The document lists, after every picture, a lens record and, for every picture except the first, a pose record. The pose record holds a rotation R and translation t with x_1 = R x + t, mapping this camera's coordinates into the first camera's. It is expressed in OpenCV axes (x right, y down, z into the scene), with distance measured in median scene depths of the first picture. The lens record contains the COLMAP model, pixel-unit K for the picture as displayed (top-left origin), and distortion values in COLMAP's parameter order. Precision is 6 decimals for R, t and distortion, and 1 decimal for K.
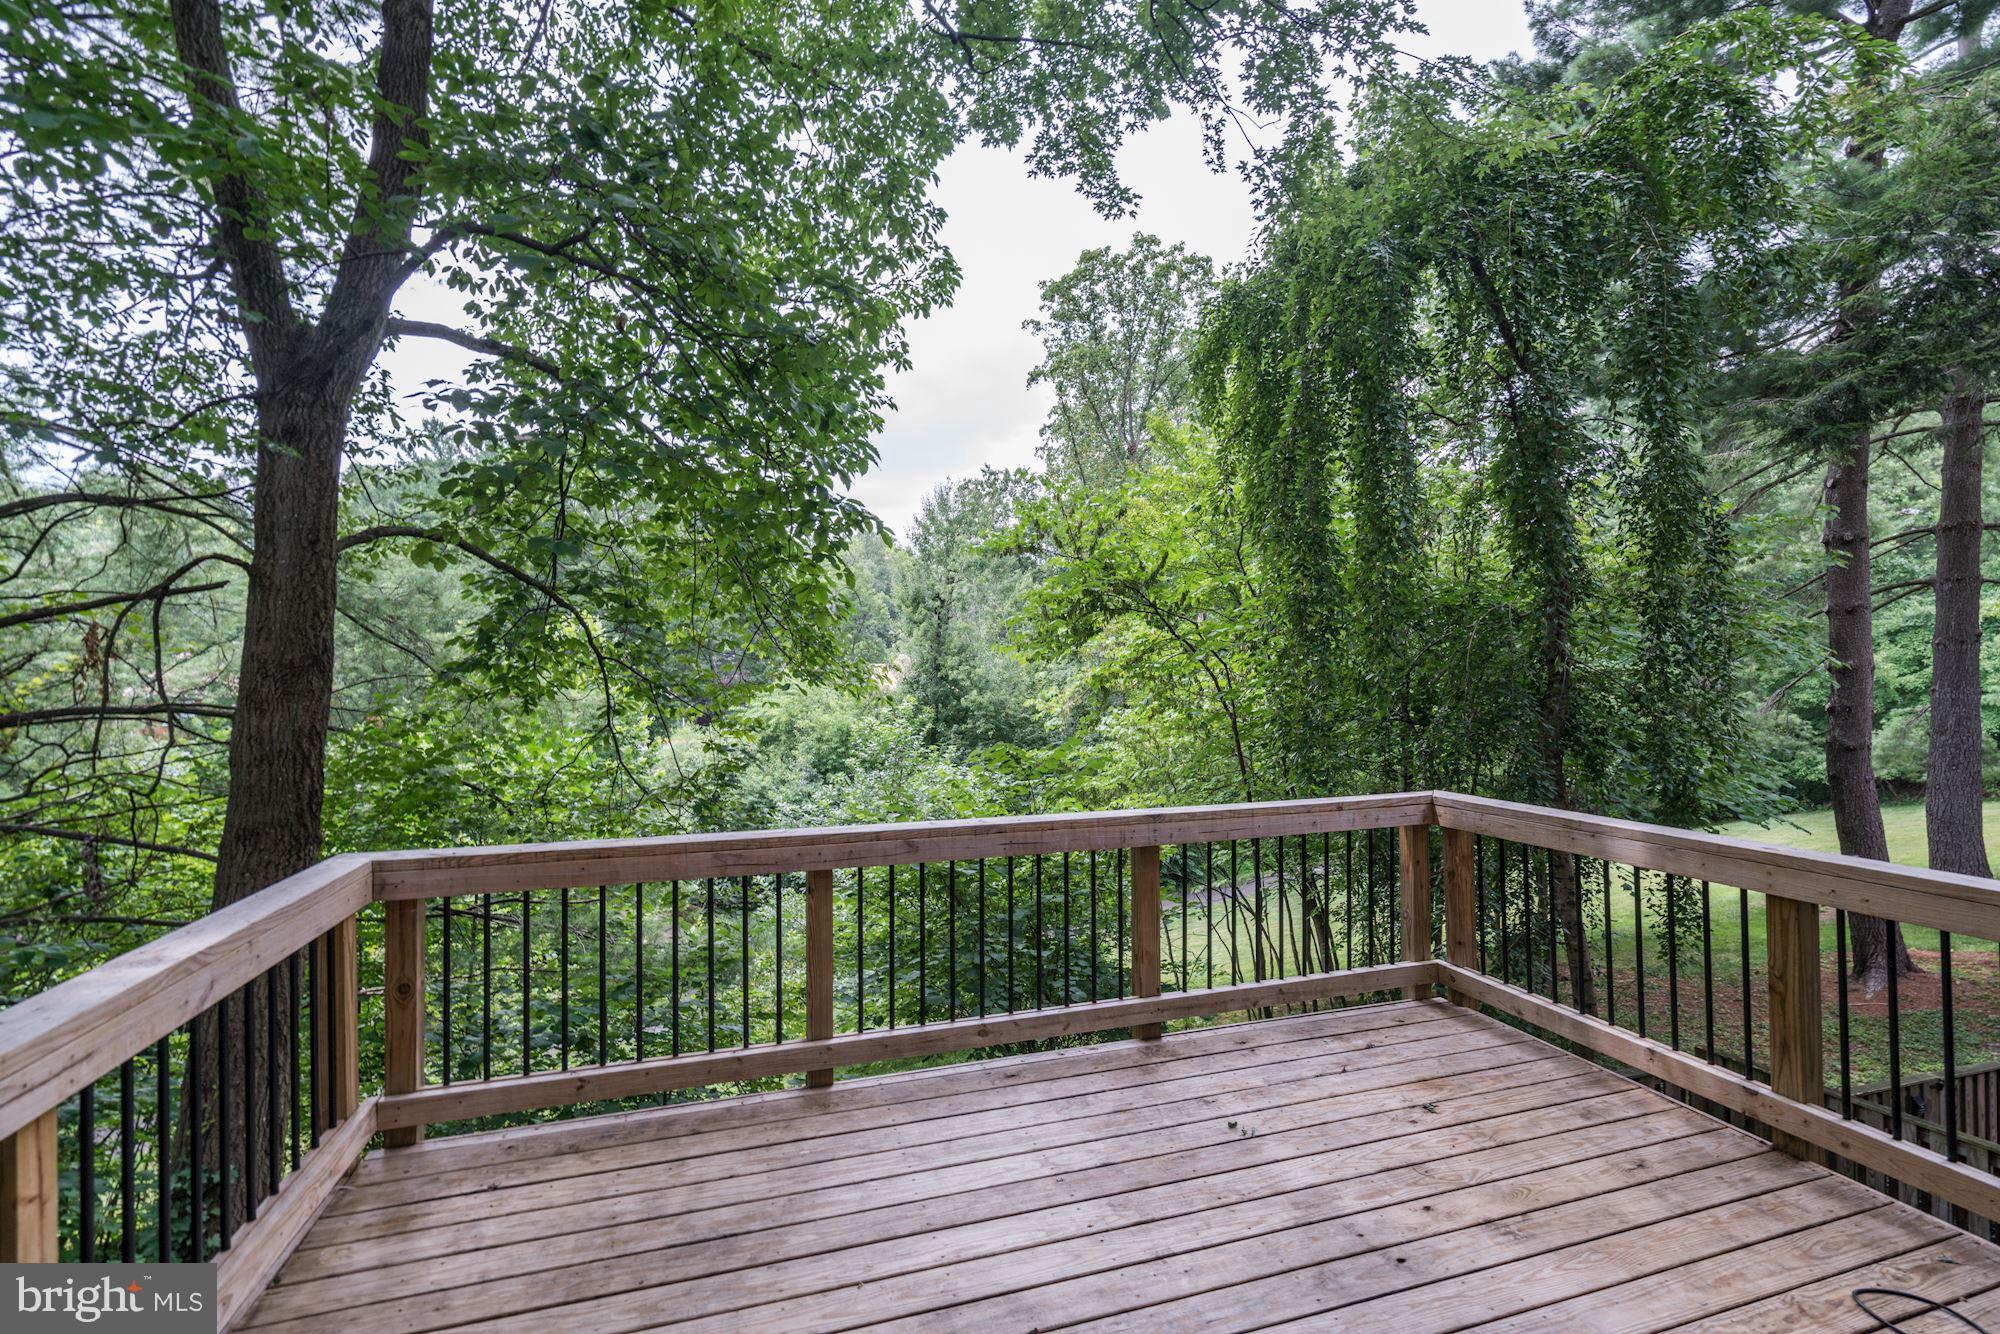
lens RADIAL K [[928.8, 0, 990.7], [0, 928.8, 657.9], [0, 0, 1]] dist [-0.048503, 0.024725]
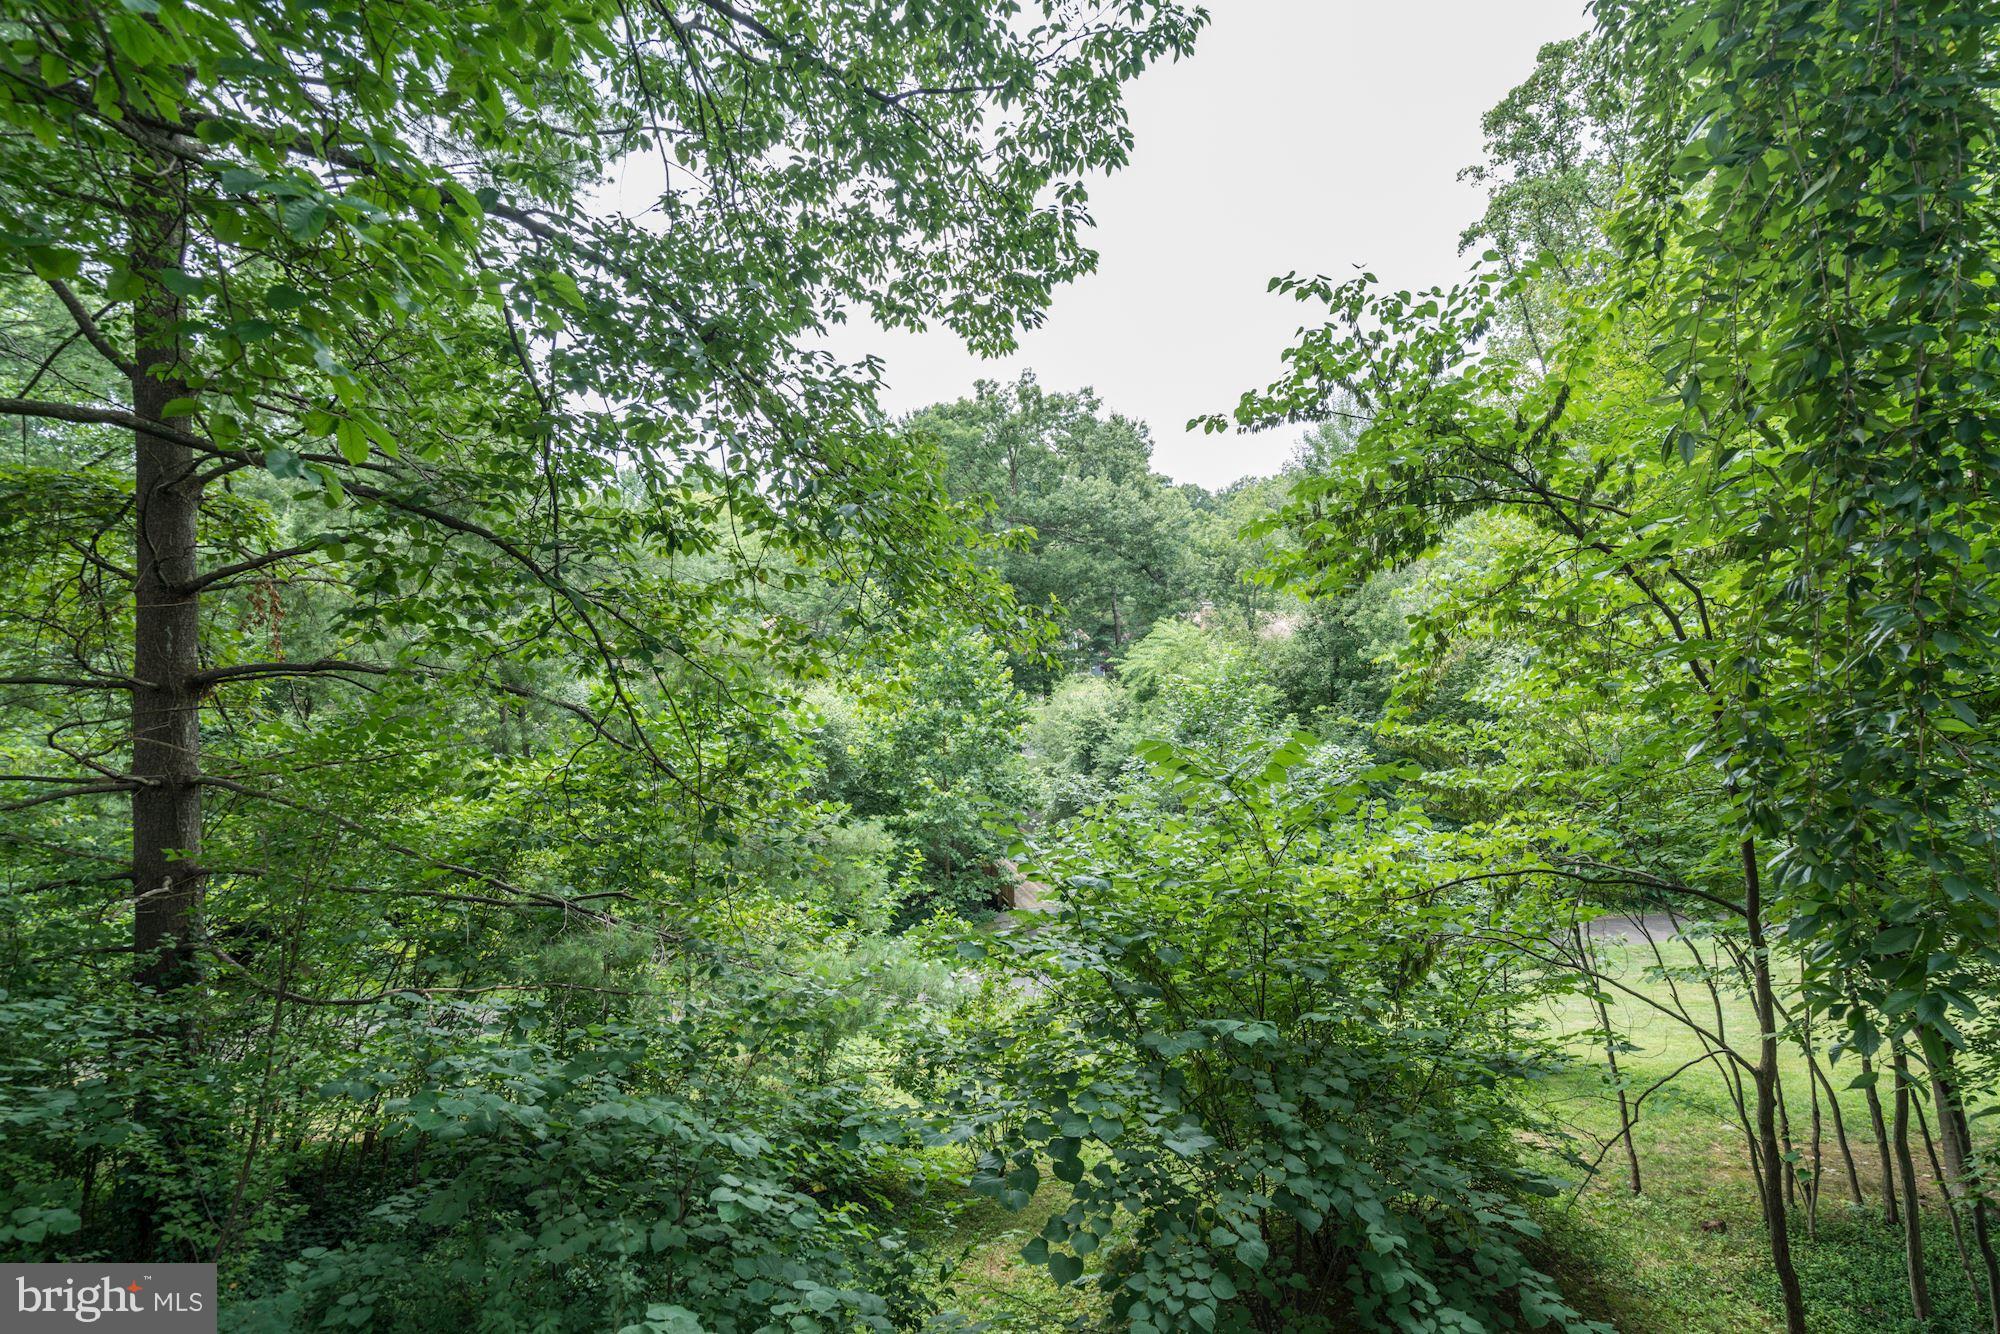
lens RADIAL K [[903.7, 0, 990.0], [0, 903.7, 659.9], [0, 0, 1]] dist [-0.001659, -0.000299]
pose [[0.885677, 0.006124, -0.464261, 0.046044], [0.020428, 0.998431, 0.052142, 0.003734], [0.463852, -0.055665, 0.884162, 0.123035]]
